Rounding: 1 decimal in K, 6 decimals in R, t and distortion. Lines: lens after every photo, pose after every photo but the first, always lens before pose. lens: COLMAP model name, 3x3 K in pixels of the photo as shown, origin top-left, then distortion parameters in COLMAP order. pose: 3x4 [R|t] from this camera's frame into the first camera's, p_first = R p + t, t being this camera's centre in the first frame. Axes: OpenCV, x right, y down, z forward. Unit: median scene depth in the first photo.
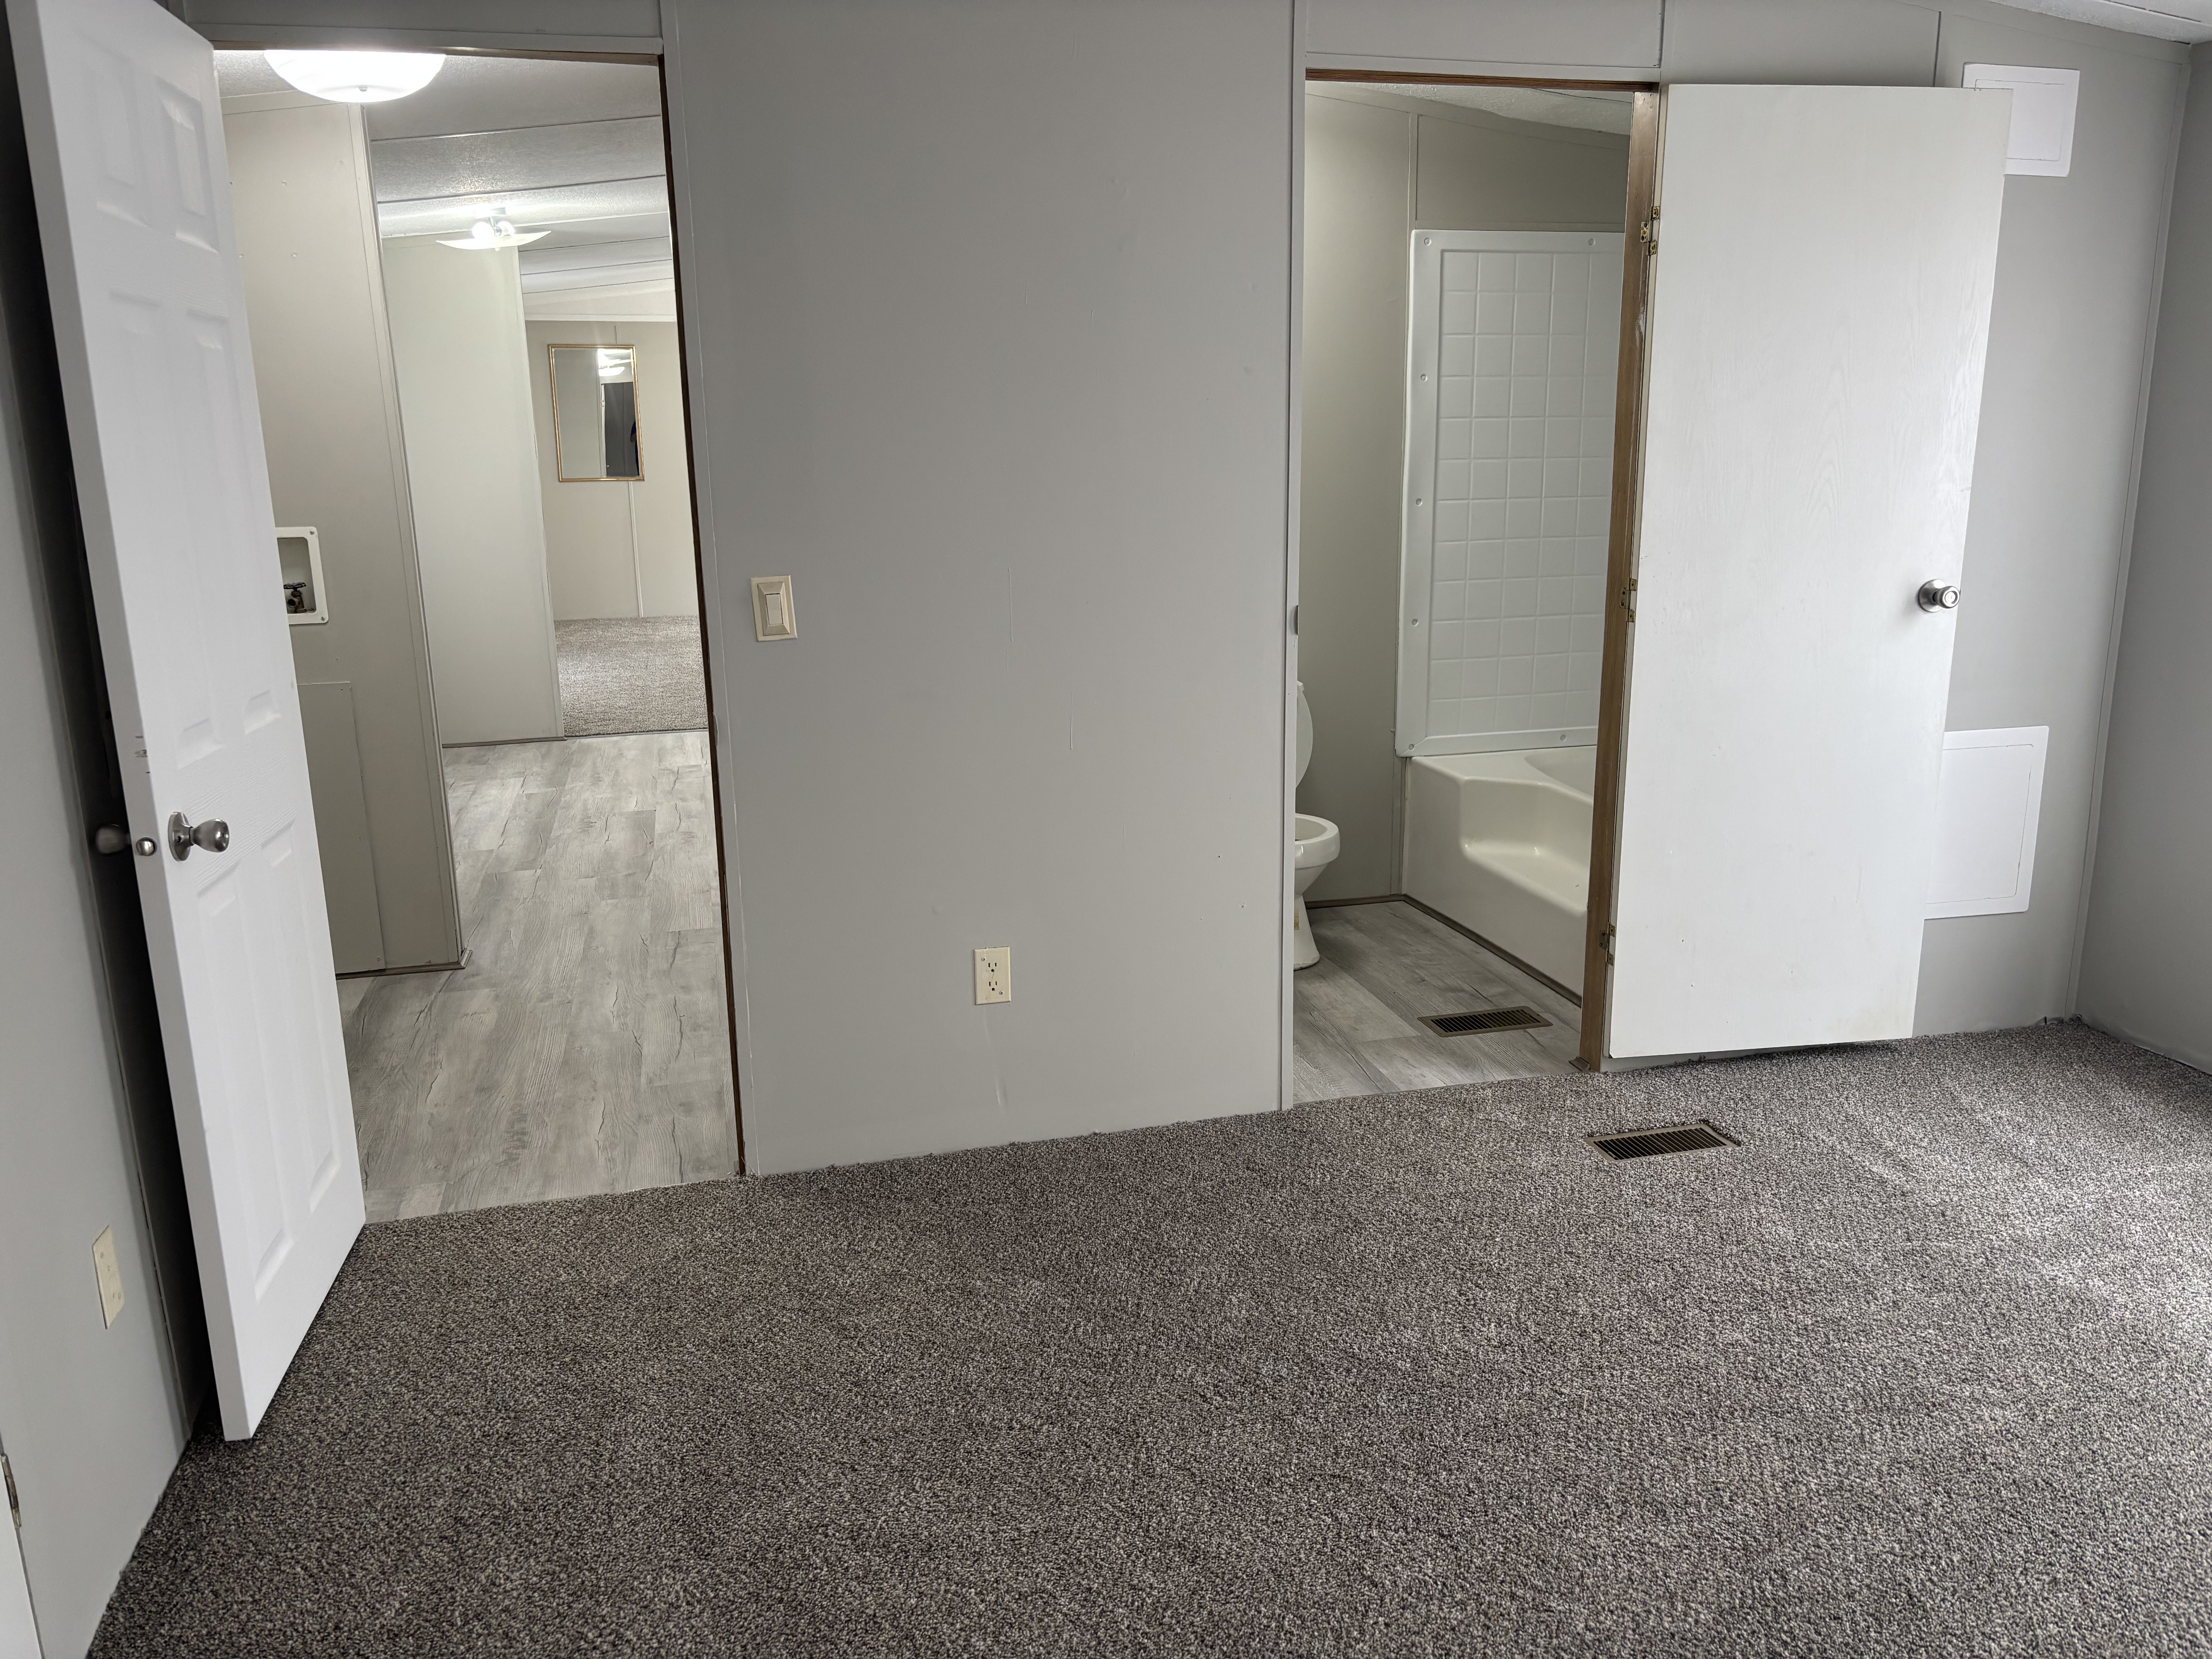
lens RADIAL K [[1683.2, 0, 1107.6], [0, 1683.2, 826.0], [0, 0, 1]] dist [0.027668, -0.007828]
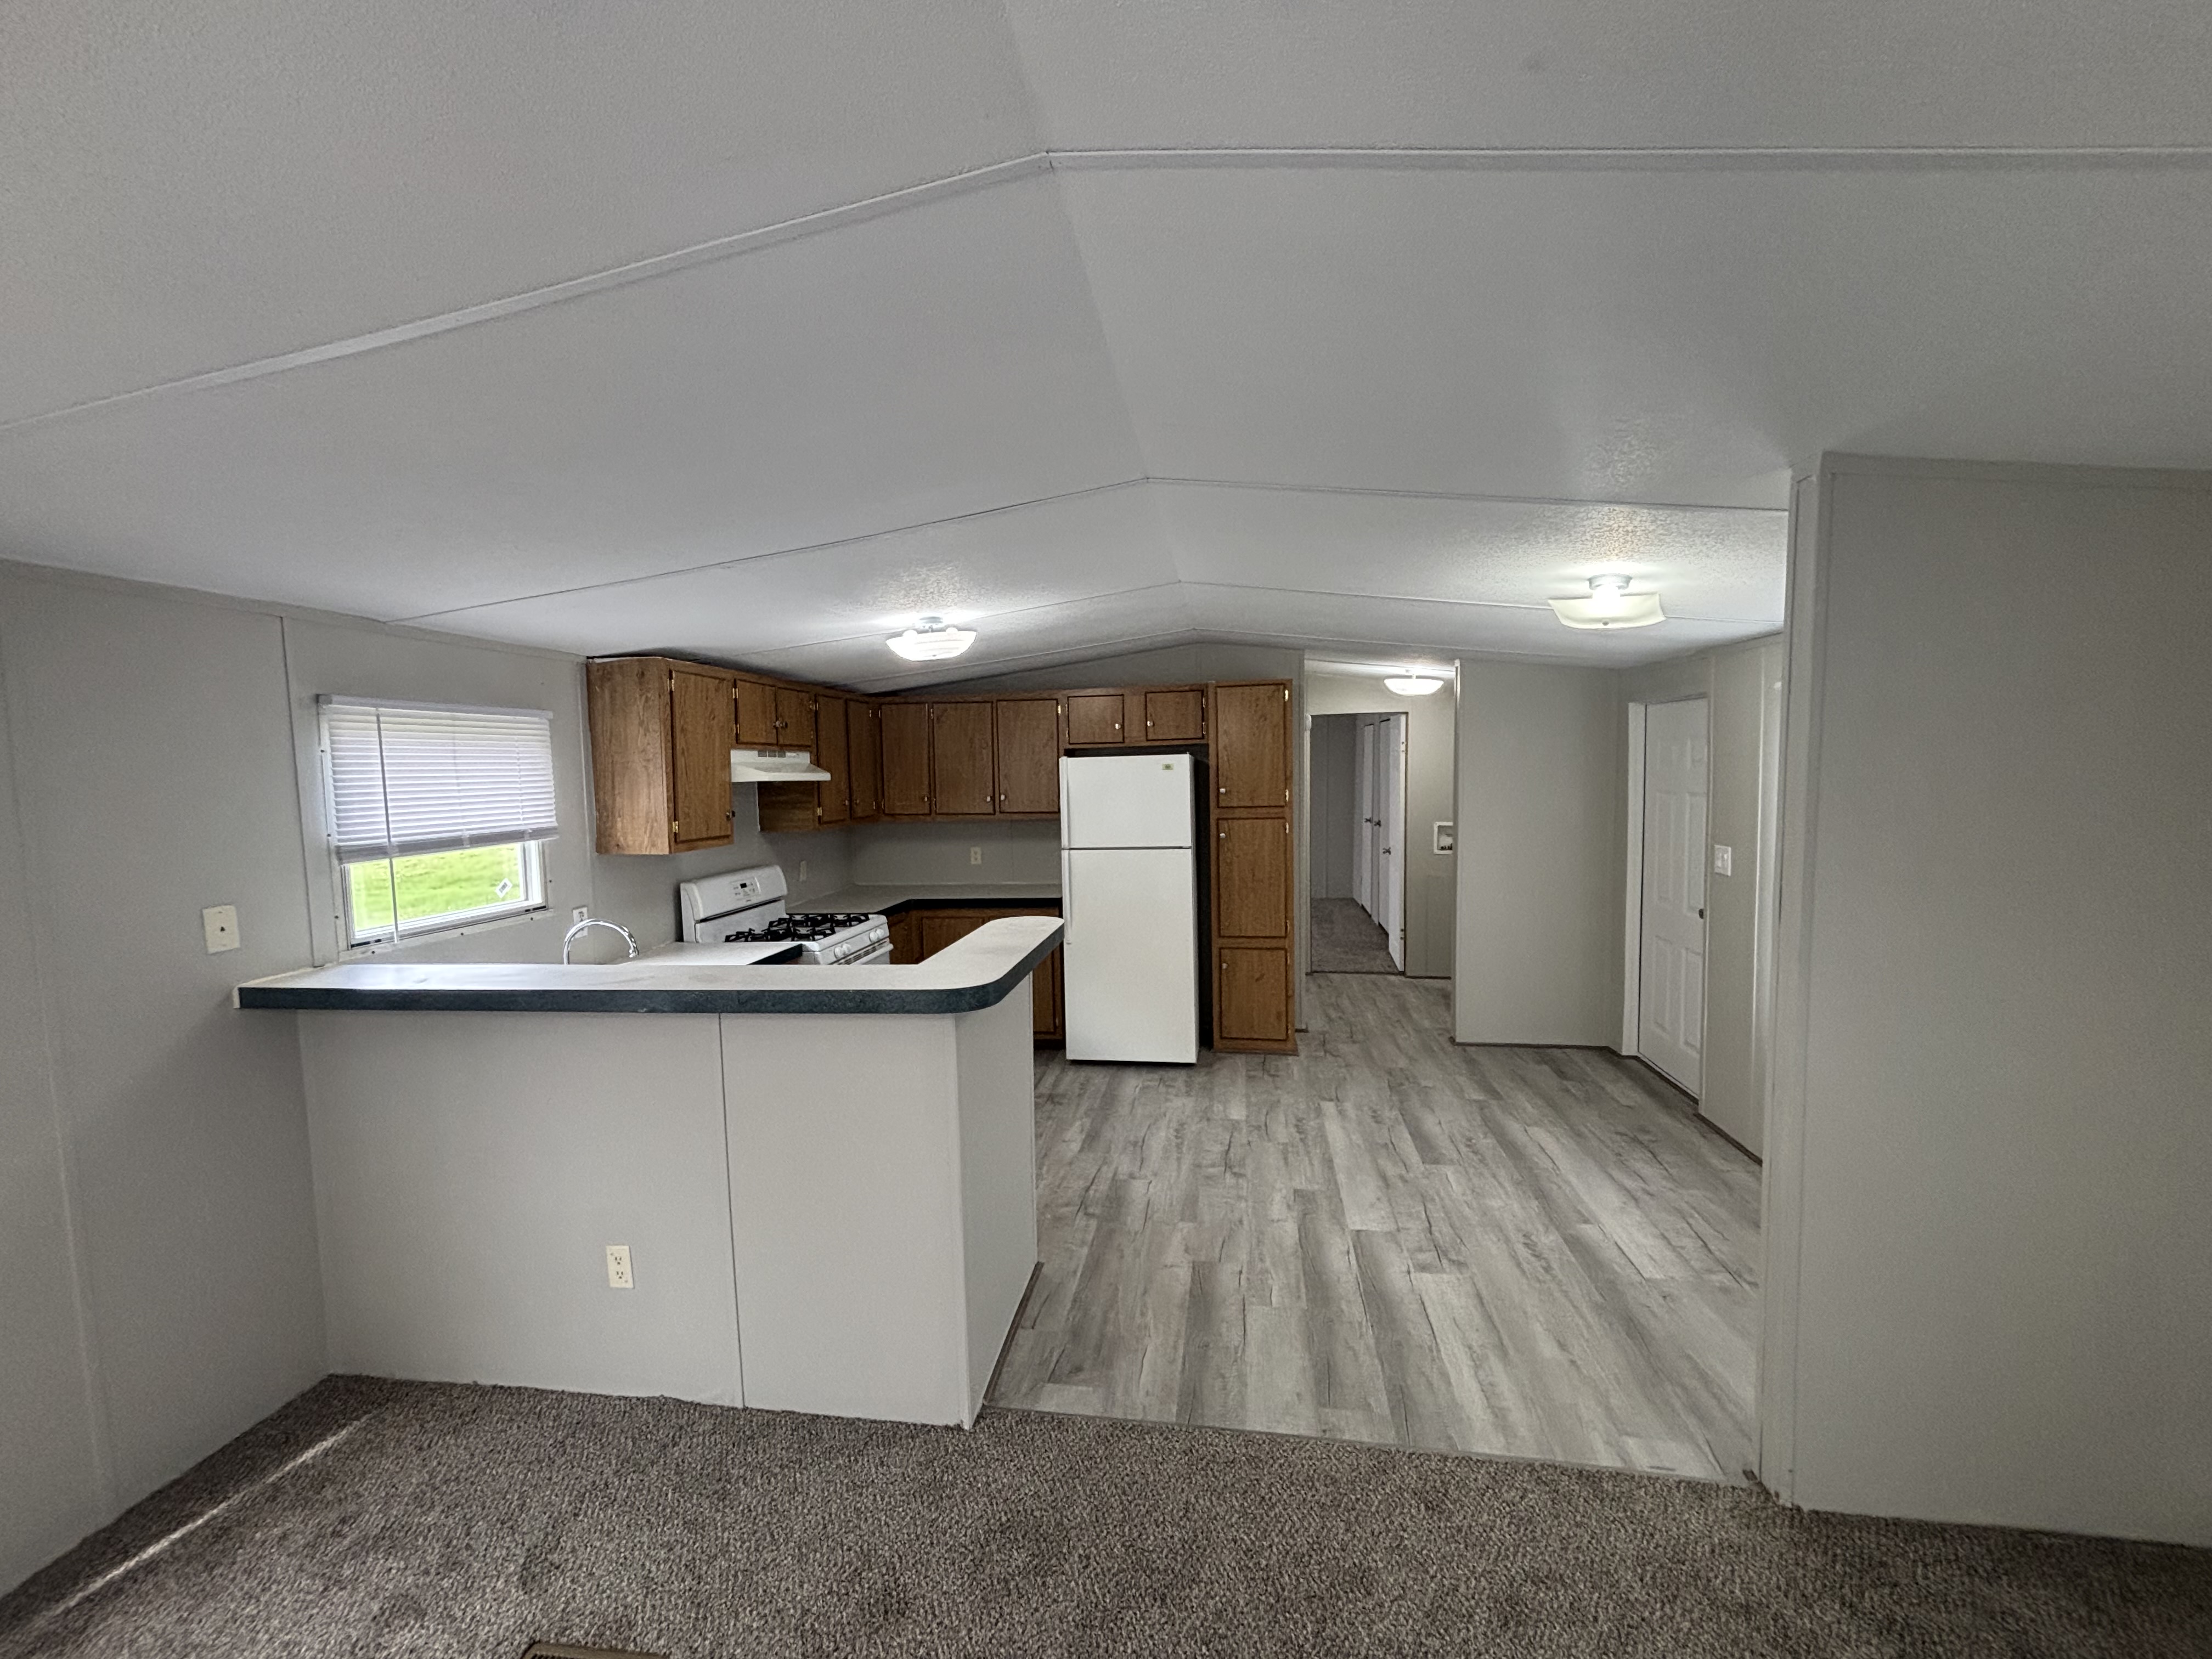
lens RADIAL K [[894.0, 0, 1098.5], [0, 894.0, 821.8], [0, 0, 1]] dist [0.003777, -0.000357]
pose [[-0.919821, 0.009506, 0.392222, -0.352687], [0.128530, 0.951840, 0.278352, -0.471161], [-0.370687, 0.306447, -0.876745, 1.756793]]
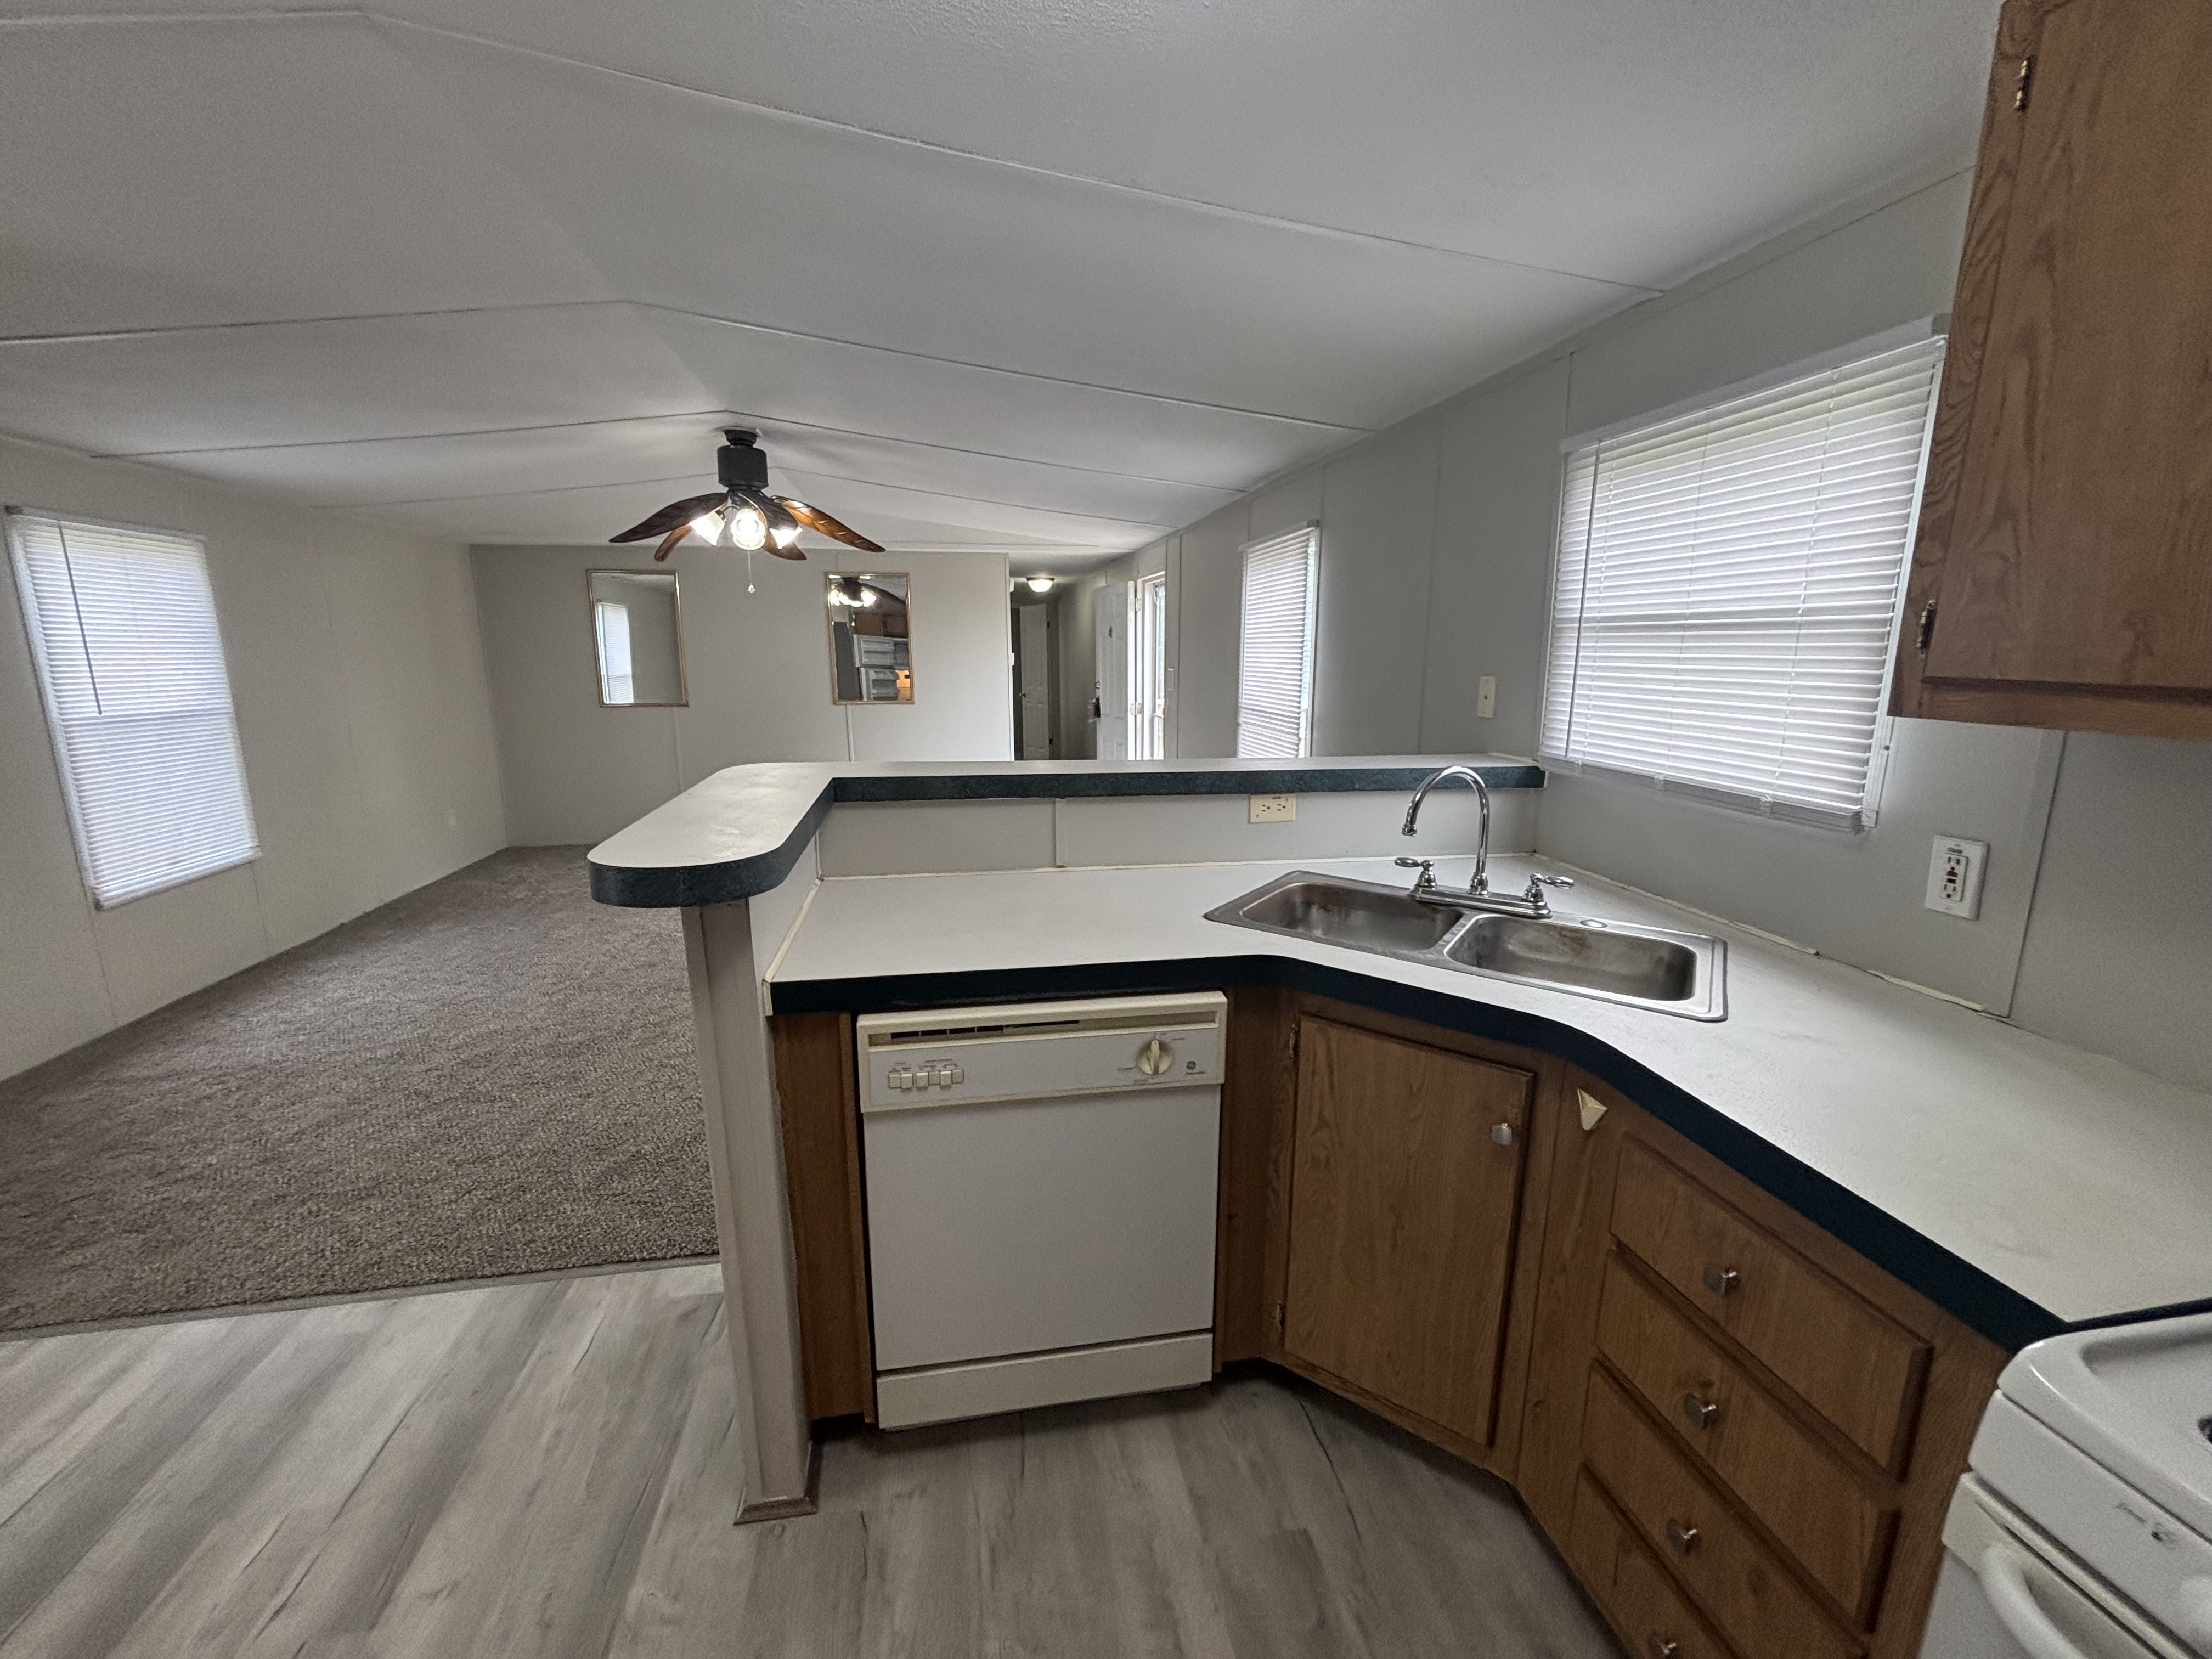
lens RADIAL K [[894.0, 0, 1094.9], [0, 894.0, 839.6], [0, 0, 1]] dist [0.003777, -0.000357]
pose [[0.997394, 0.025154, -0.067625, 0.015167], [-0.027467, 0.999061, -0.033496, -0.270198], [0.066719, 0.035266, 0.997148, 1.104439]]
